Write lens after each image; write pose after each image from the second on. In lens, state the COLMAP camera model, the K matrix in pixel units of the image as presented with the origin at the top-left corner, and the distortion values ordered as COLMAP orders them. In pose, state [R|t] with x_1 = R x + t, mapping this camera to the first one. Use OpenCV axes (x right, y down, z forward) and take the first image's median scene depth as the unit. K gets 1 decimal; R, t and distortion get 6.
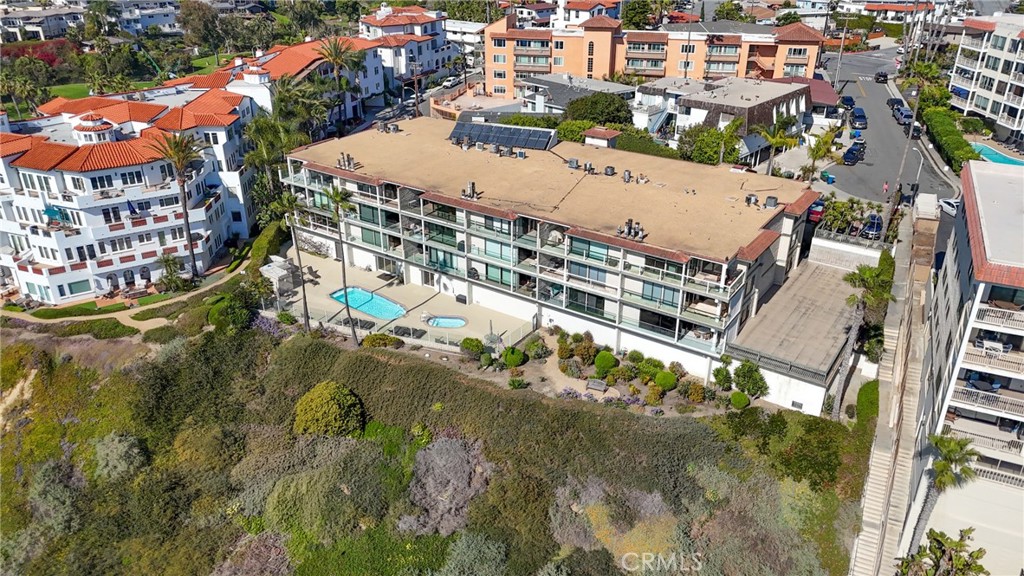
lens RADIAL K [[751.3, 0, 512.0], [0, 751.3, 288.0], [0, 0, 1]] dist [0.092264, -0.097684]
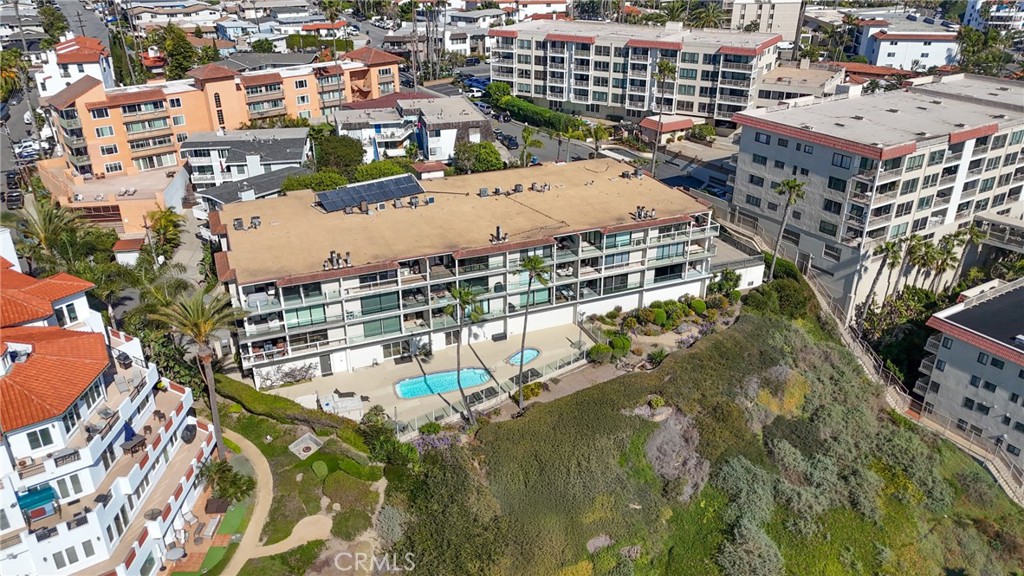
lens RADIAL K [[751.3, 0, 512.0], [0, 751.3, 288.0], [0, 0, 1]] dist [0.092264, -0.097684]
pose [[0.544138, -0.367008, 0.754466, -0.800842], [0.374624, 0.910909, 0.172922, -0.216820], [-0.750714, 0.188547, 0.633150, 0.295427]]
